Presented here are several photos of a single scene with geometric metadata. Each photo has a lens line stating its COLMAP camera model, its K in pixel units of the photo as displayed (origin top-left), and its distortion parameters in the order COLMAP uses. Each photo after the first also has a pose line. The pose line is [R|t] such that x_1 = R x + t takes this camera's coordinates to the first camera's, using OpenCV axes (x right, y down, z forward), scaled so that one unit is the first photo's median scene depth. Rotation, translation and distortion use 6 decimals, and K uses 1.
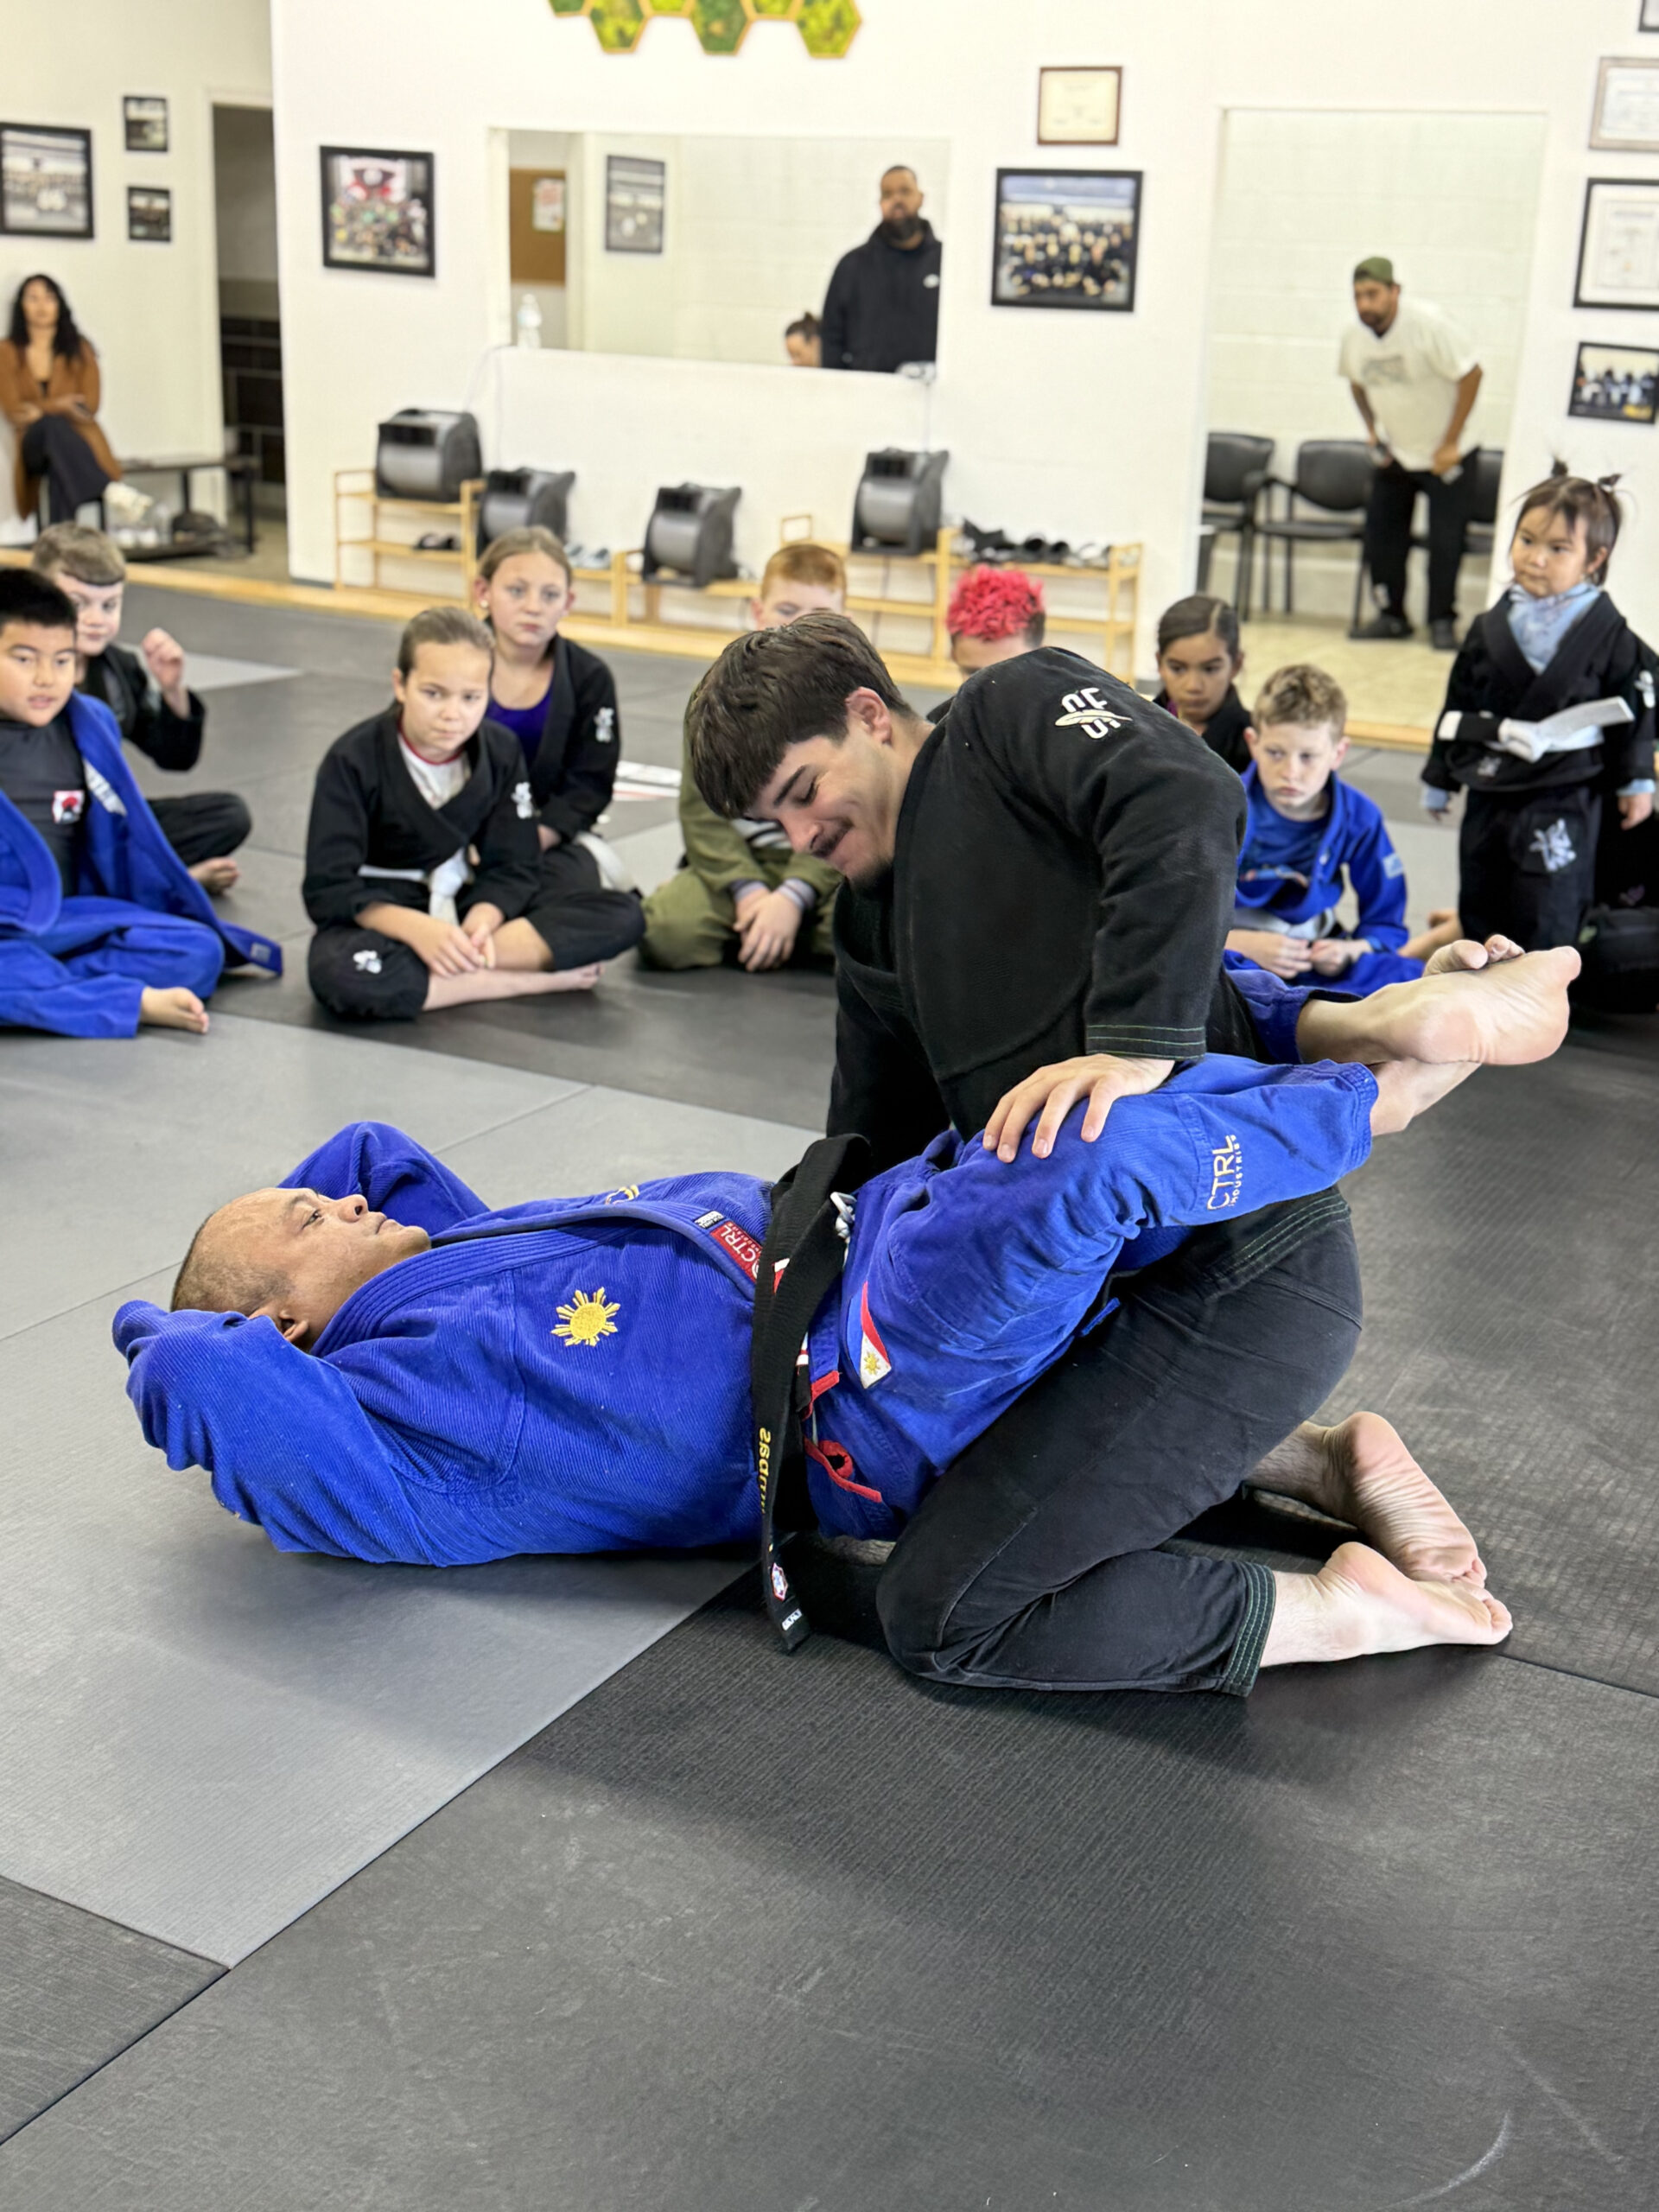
lens RADIAL K [[2715.3, 0, 833.9], [0, 2715.3, 1103.9], [0, 0, 1]] dist [0.091618, 0.000000]
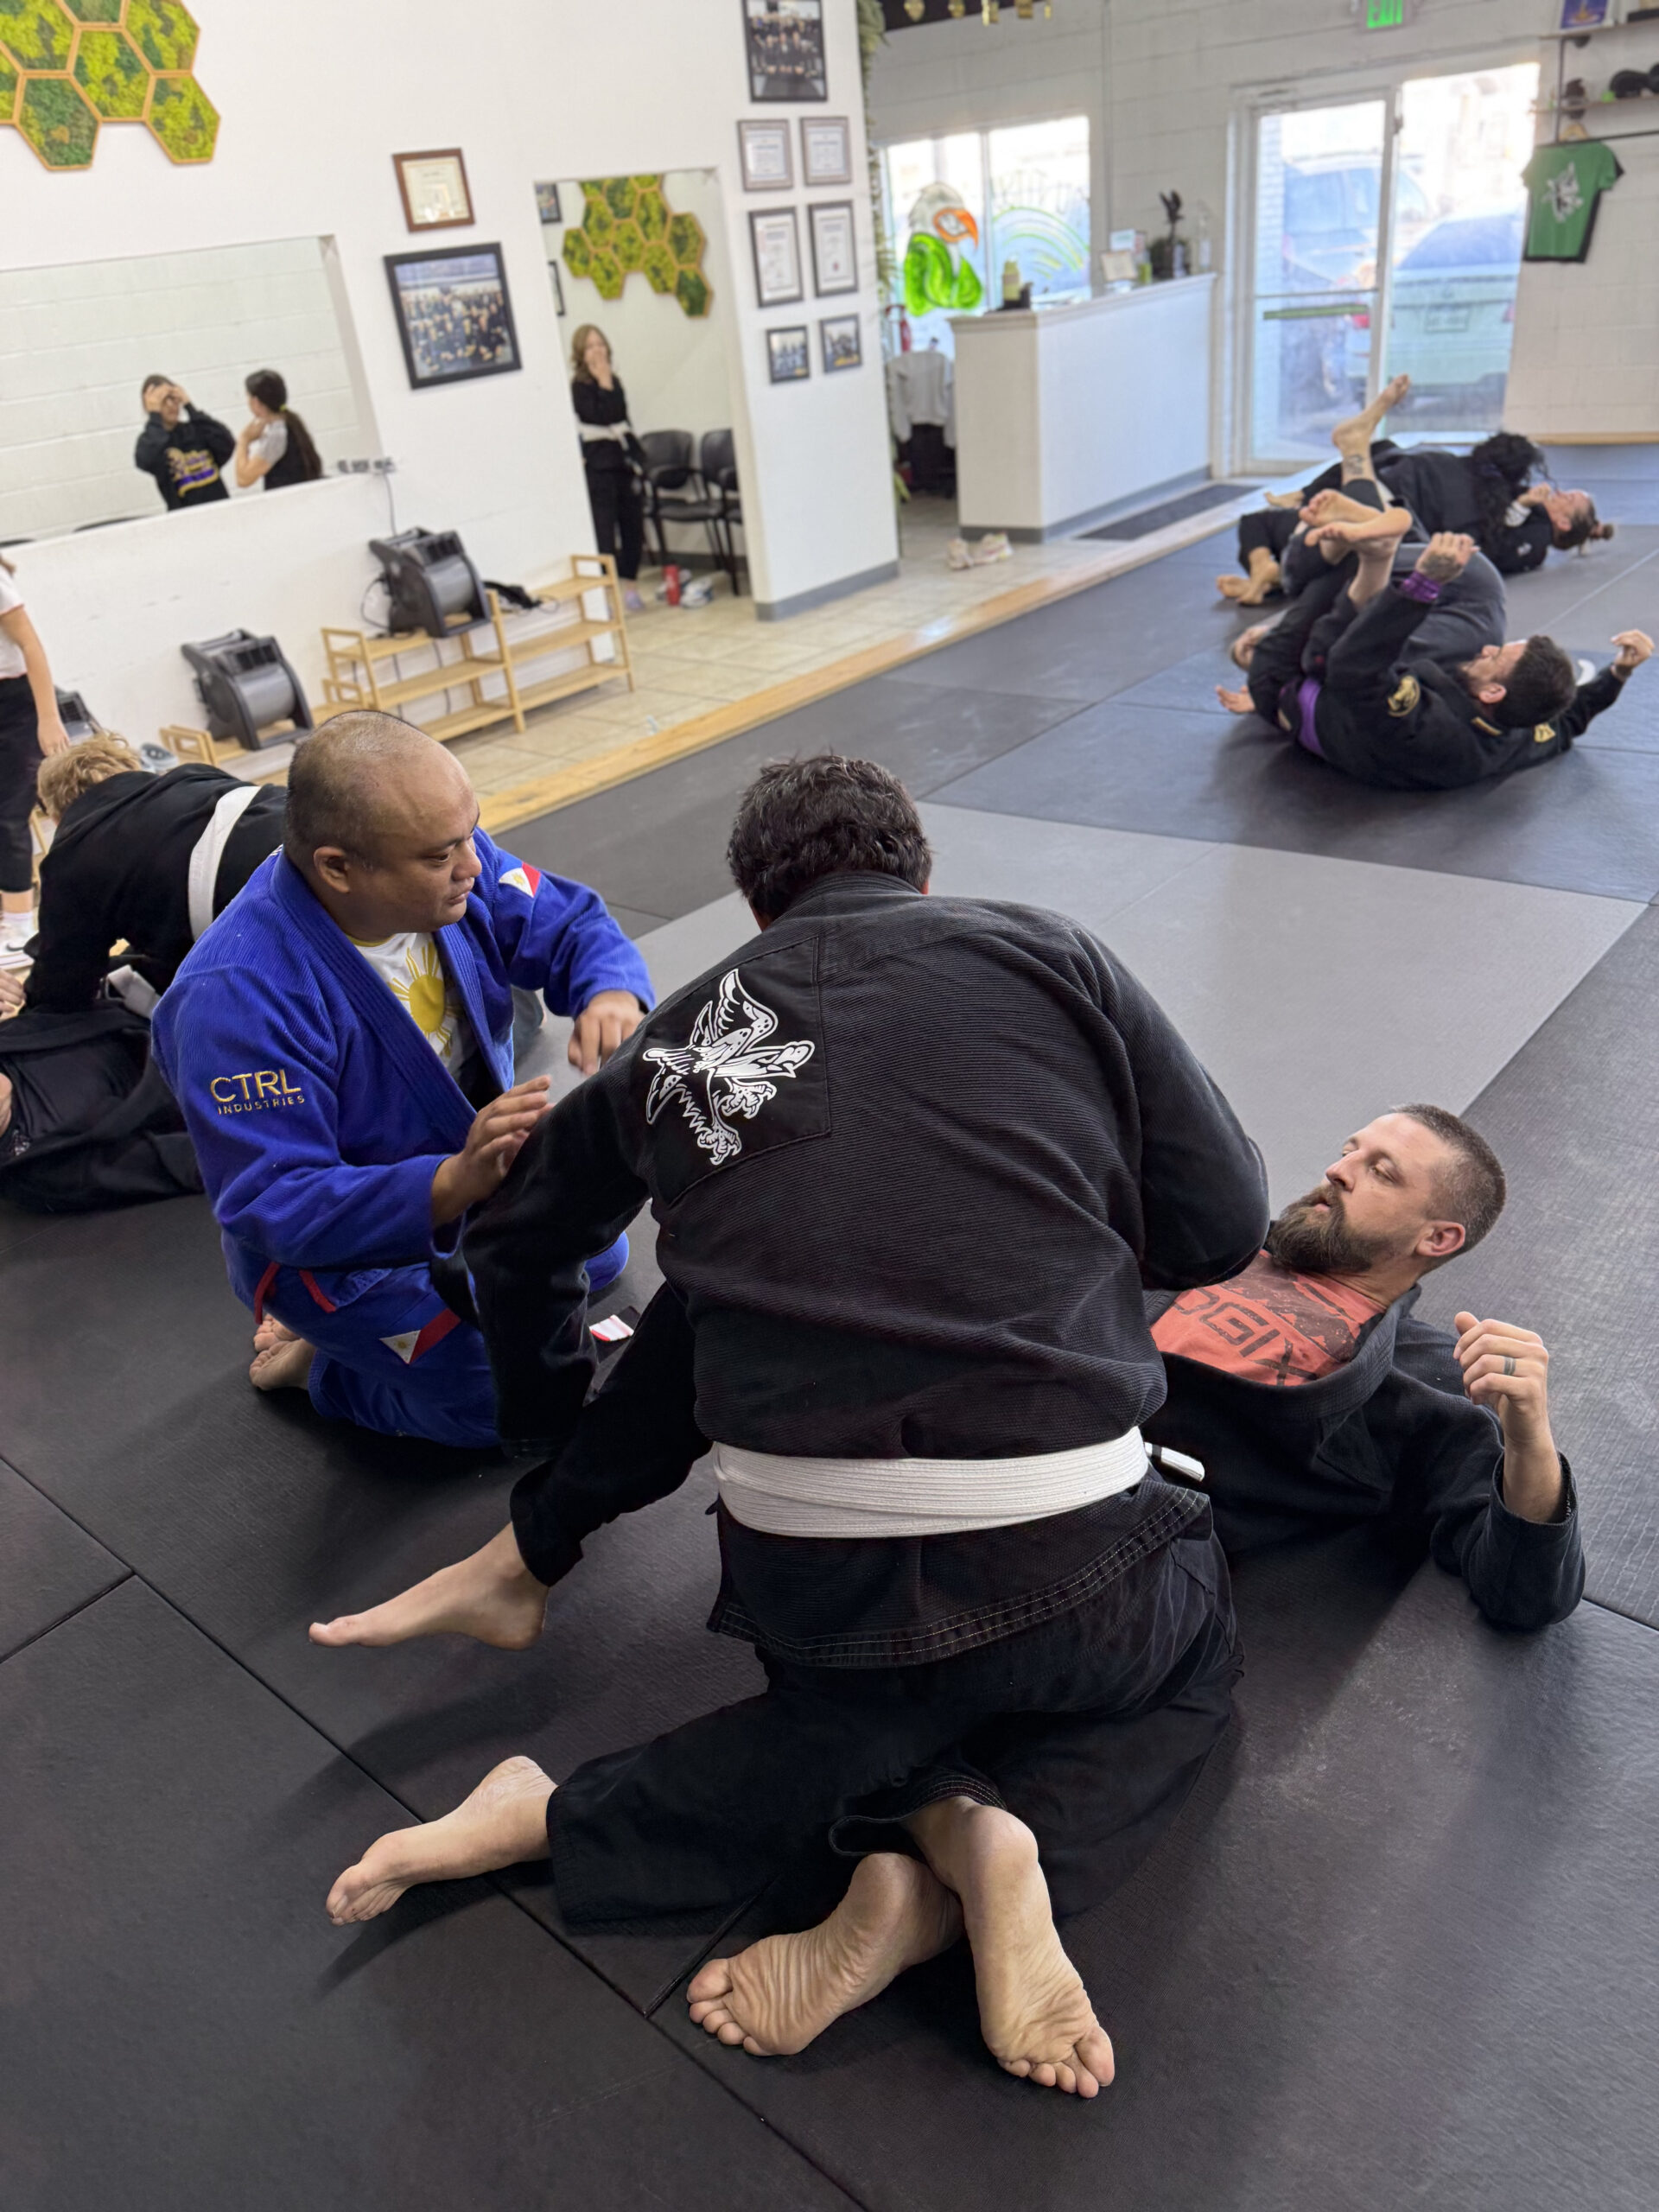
lens RADIAL K [[1558.6, 0, 837.9], [0, 1558.6, 1085.0], [0, 0, 1]] dist [0.025395, -0.025670]
pose [[0.195302, -0.527368, 0.826886, -0.586018], [0.404685, 0.811332, 0.421866, -0.264185], [-0.893357, 0.252237, 0.371873, 0.691832]]
